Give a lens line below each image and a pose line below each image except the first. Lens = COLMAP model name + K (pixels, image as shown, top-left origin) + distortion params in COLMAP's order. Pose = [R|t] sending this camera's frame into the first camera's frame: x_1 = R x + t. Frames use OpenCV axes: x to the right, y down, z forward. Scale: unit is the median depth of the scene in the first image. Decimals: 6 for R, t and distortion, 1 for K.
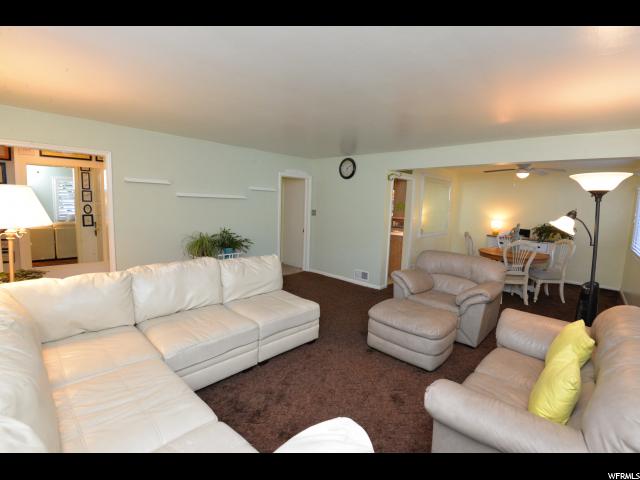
lens RADIAL K [[300.4, 0, 320.0], [0, 300.4, 240.0], [0, 0, 1]] dist [-0.040660, -0.000489]
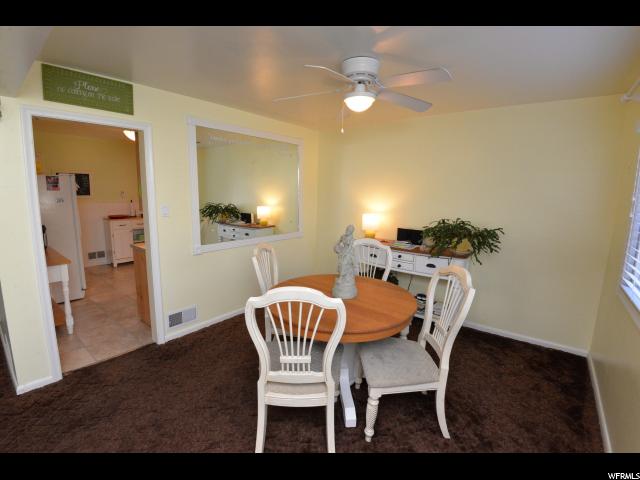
lens RADIAL K [[300.4, 0, 320.0], [0, 300.4, 240.0], [0, 0, 1]] dist [-0.040660, -0.000489]
pose [[0.996259, -0.030843, 0.080725, 0.514322], [0.027791, 0.998866, 0.038665, -0.044781], [-0.081826, -0.036277, 0.995986, 0.509978]]
